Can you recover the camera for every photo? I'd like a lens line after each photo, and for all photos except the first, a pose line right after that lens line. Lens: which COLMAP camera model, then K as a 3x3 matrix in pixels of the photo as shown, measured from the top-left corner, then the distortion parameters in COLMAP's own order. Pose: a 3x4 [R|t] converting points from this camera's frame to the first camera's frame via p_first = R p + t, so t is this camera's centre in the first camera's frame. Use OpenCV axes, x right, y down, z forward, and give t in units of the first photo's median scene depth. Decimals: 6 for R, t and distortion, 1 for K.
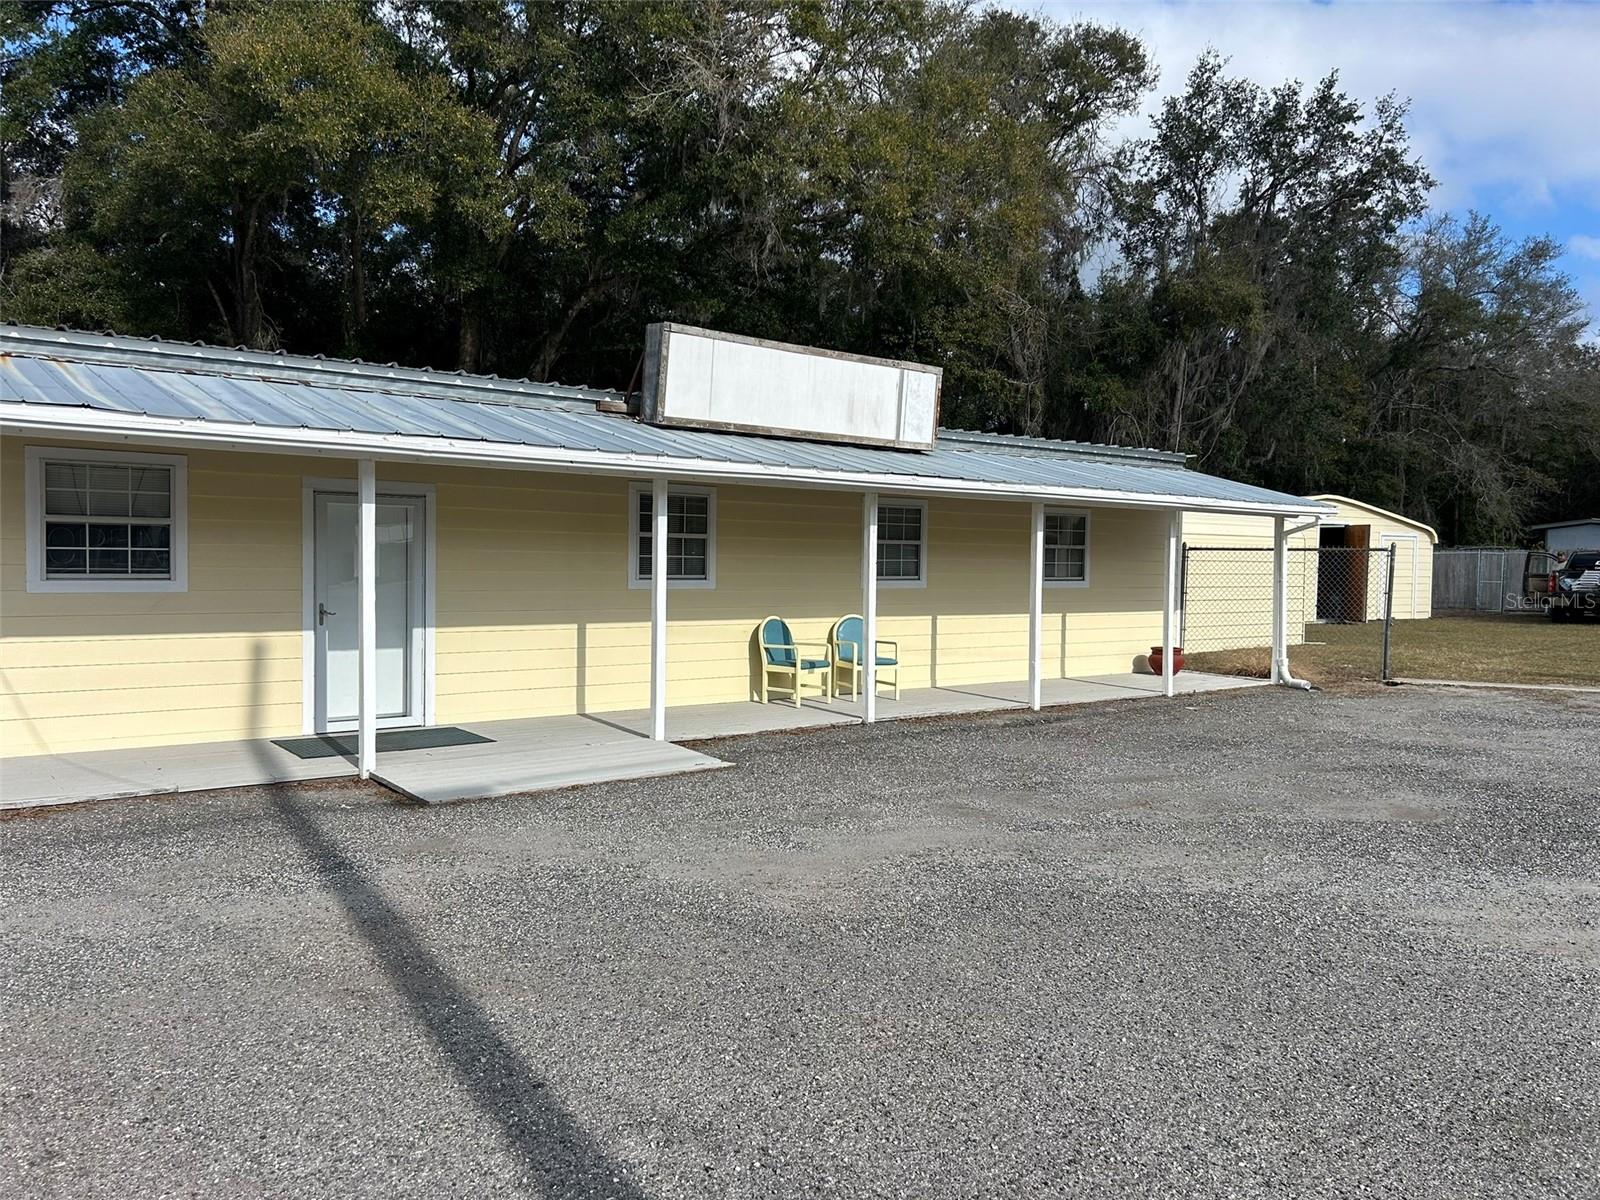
lens RADIAL K [[1199.7, 0, 800.0], [0, 1199.7, 600.0], [0, 0, 1]] dist [0.006261, -0.047603]
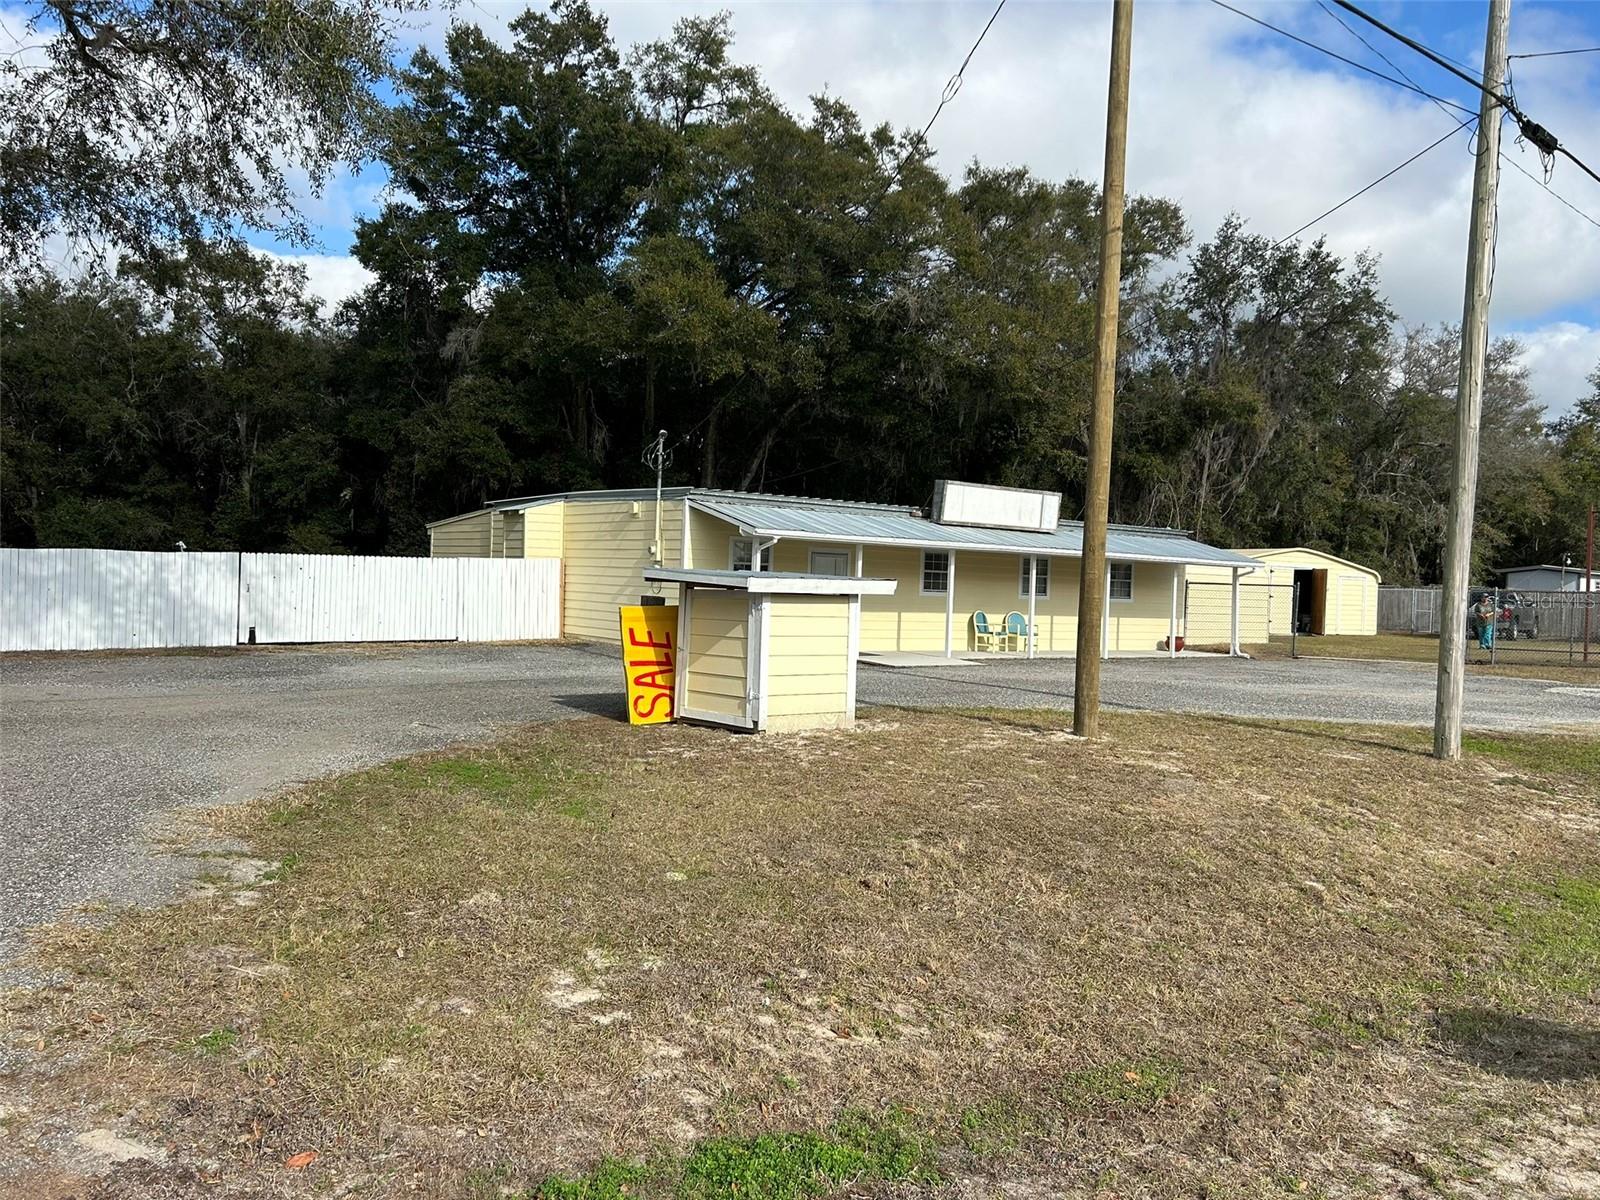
lens RADIAL K [[1199.7, 0, 800.0], [0, 1199.7, 600.0], [0, 0, 1]] dist [0.006261, -0.047603]
pose [[0.998988, 0.022733, -0.038811, -0.084859], [-0.023500, 0.999535, -0.019411, 0.014216], [0.038352, 0.020303, 0.999058, -0.370674]]
